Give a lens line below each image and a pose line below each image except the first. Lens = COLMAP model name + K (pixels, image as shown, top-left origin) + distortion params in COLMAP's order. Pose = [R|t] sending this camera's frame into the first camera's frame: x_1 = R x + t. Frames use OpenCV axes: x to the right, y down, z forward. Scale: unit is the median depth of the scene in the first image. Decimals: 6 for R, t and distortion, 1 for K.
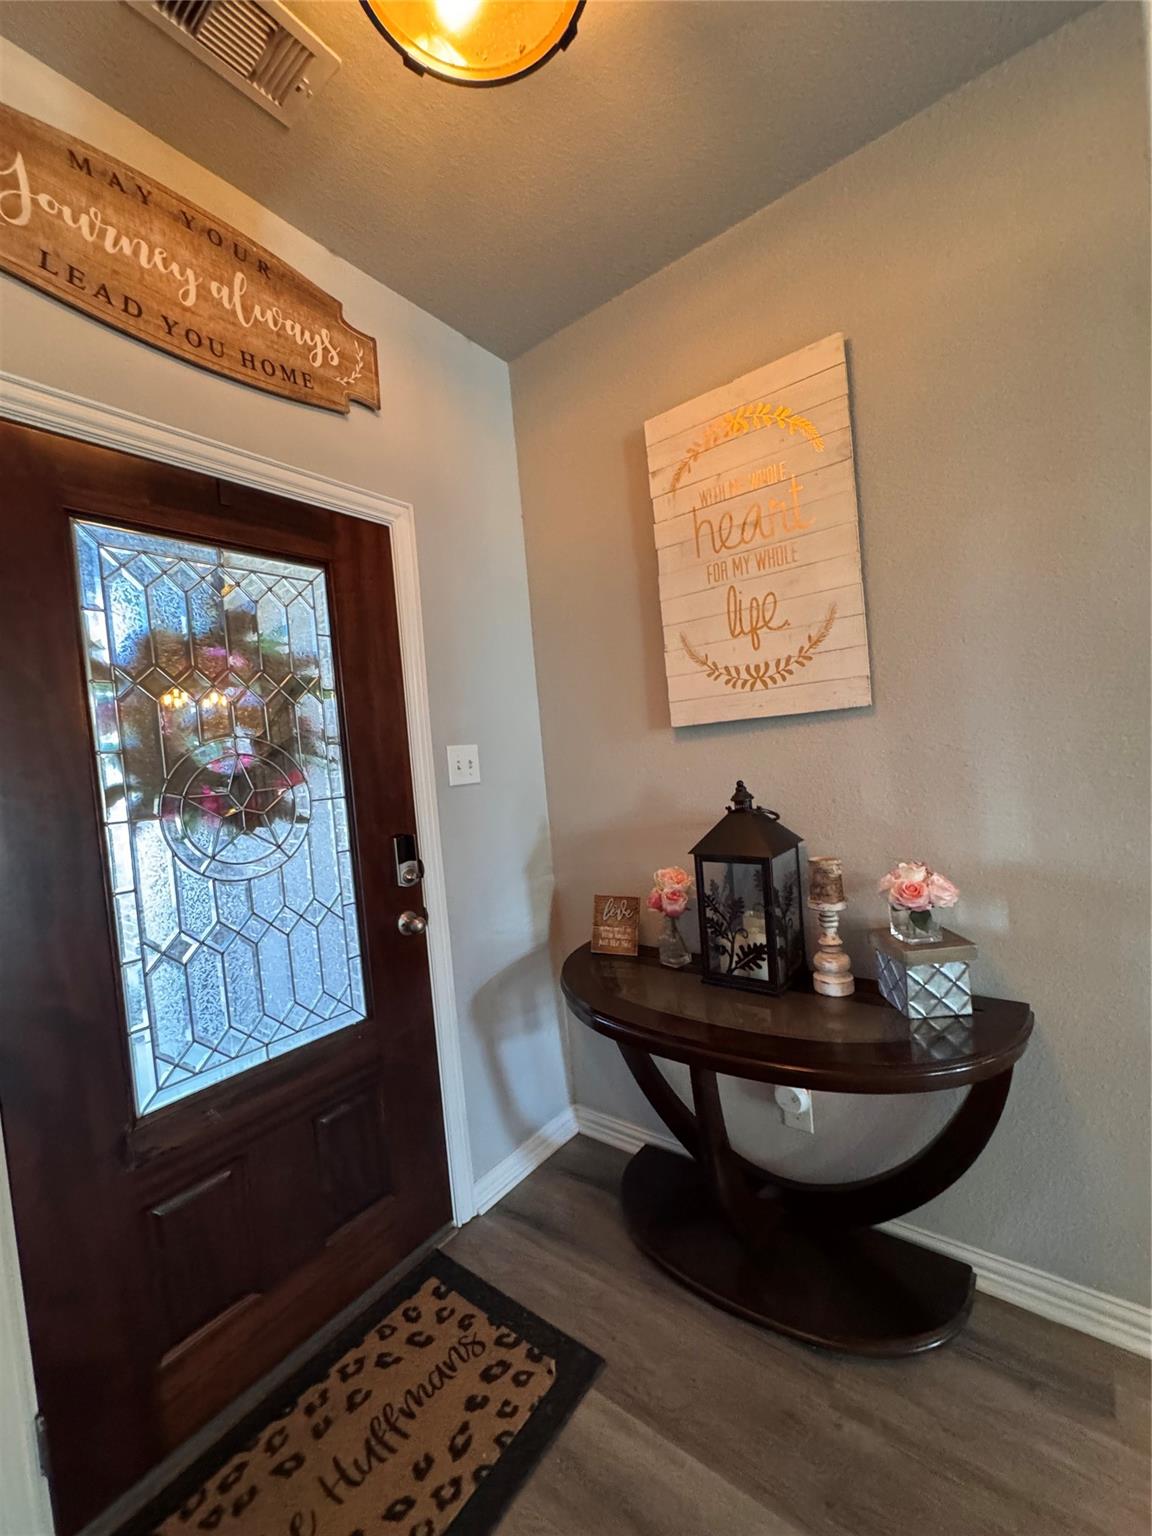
lens RADIAL K [[617.1, 0, 577.5], [0, 617.1, 770.4], [0, 0, 1]] dist [0.000454, 0.000028]
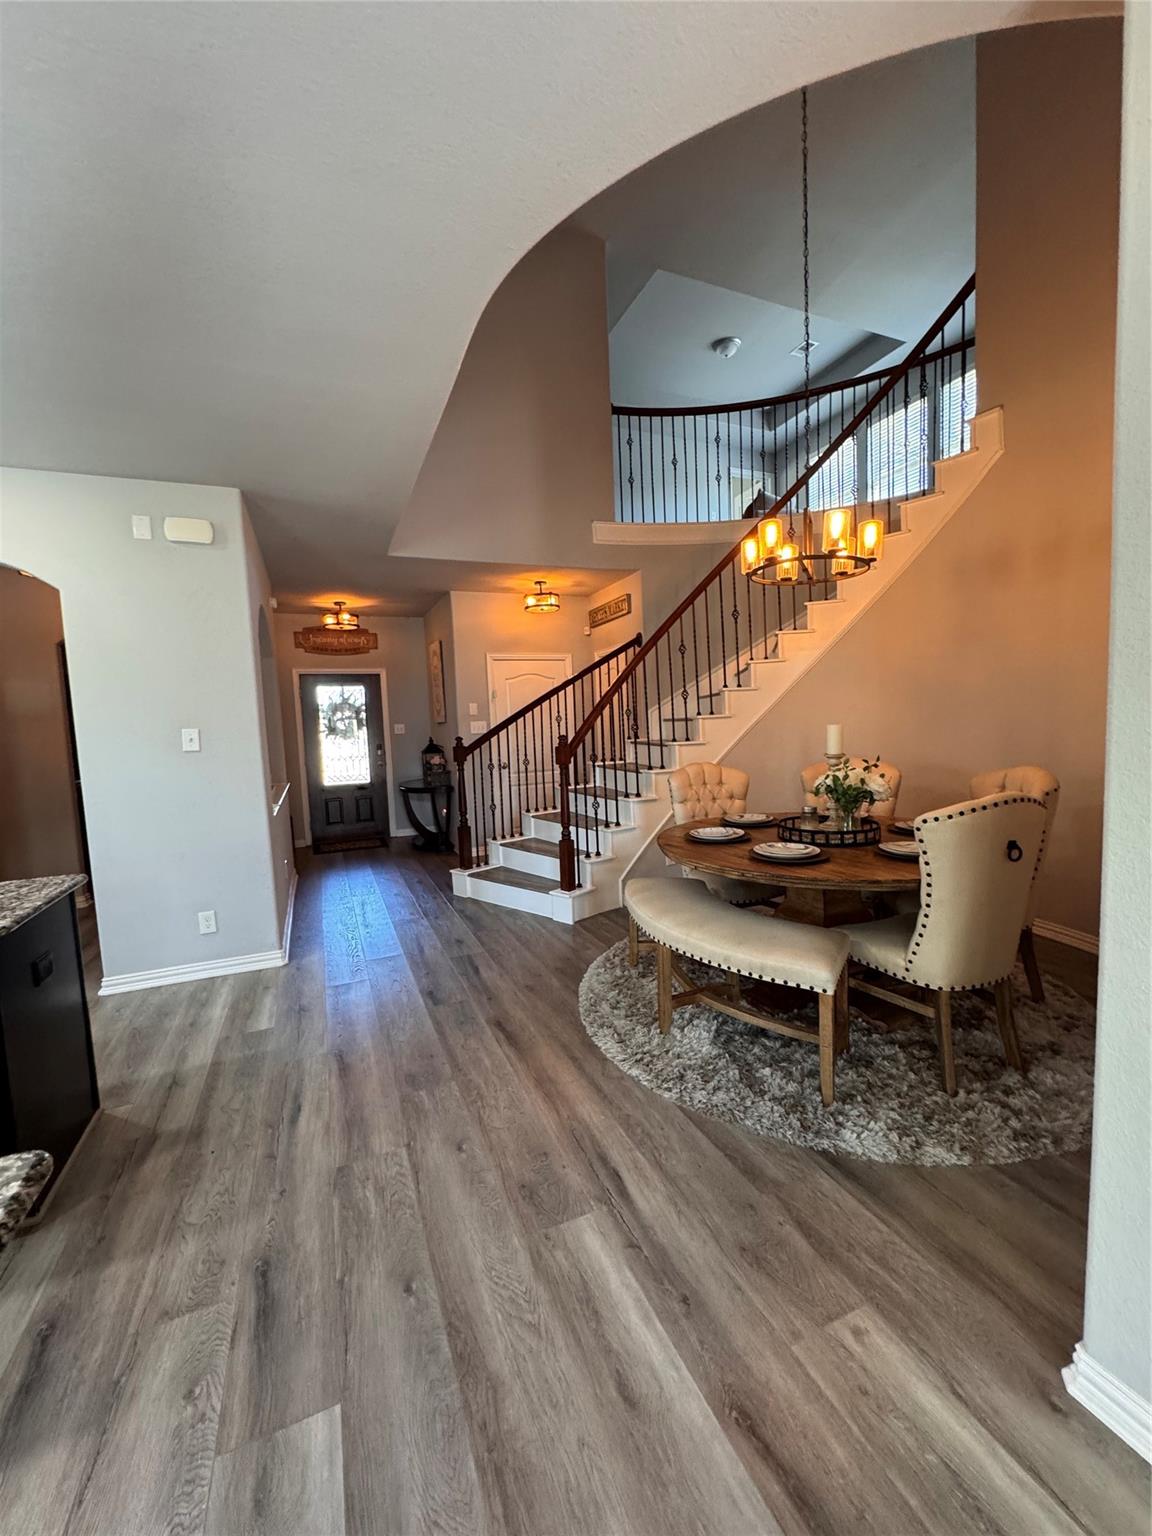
lens RADIAL K [[617.1, 0, 574.4], [0, 617.1, 770.3], [0, 0, 1]] dist [0.000454, 0.000028]
pose [[0.863337, 0.092663, -0.496047, 3.770110], [-0.049355, 0.993788, 0.099743, -0.264884], [0.502208, -0.061629, 0.862548, -2.568883]]
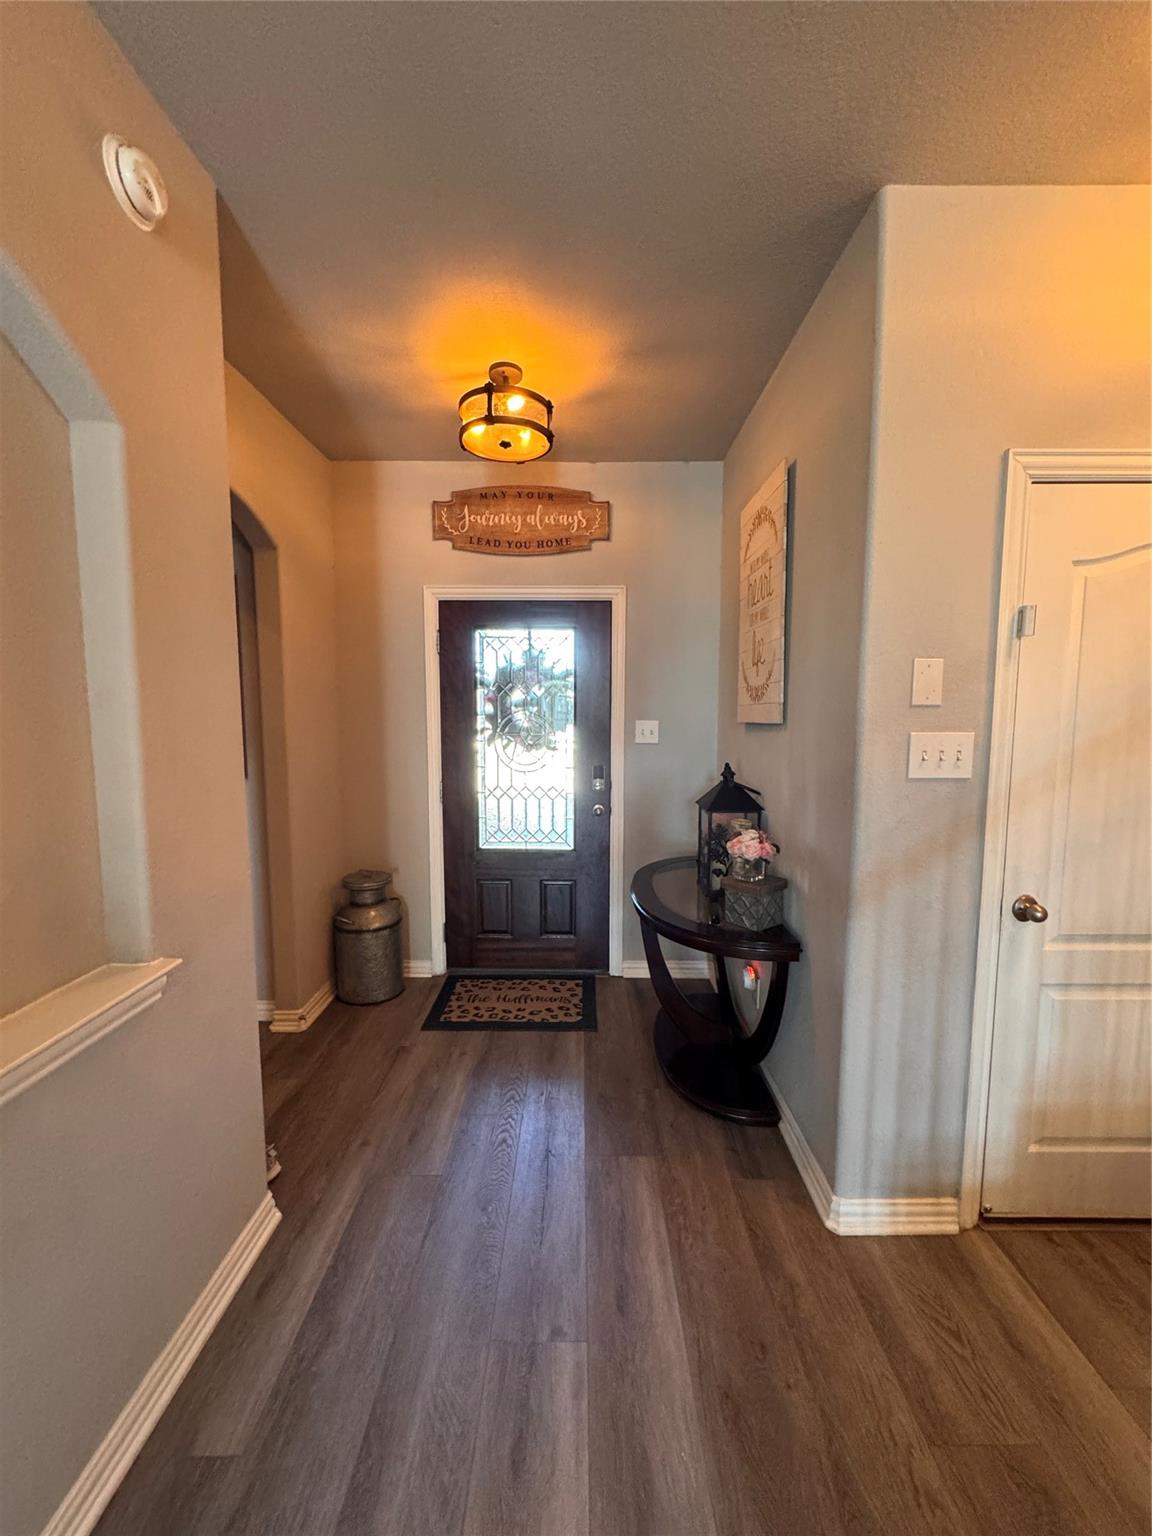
lens RADIAL K [[617.1, 0, 577.0], [0, 617.1, 769.8], [0, 0, 1]] dist [0.000454, 0.000028]
pose [[0.593334, 0.157869, -0.789324, 1.422802], [-0.078695, 0.987259, 0.138302, -0.169558], [0.801101, -0.019943, 0.598197, -0.251330]]
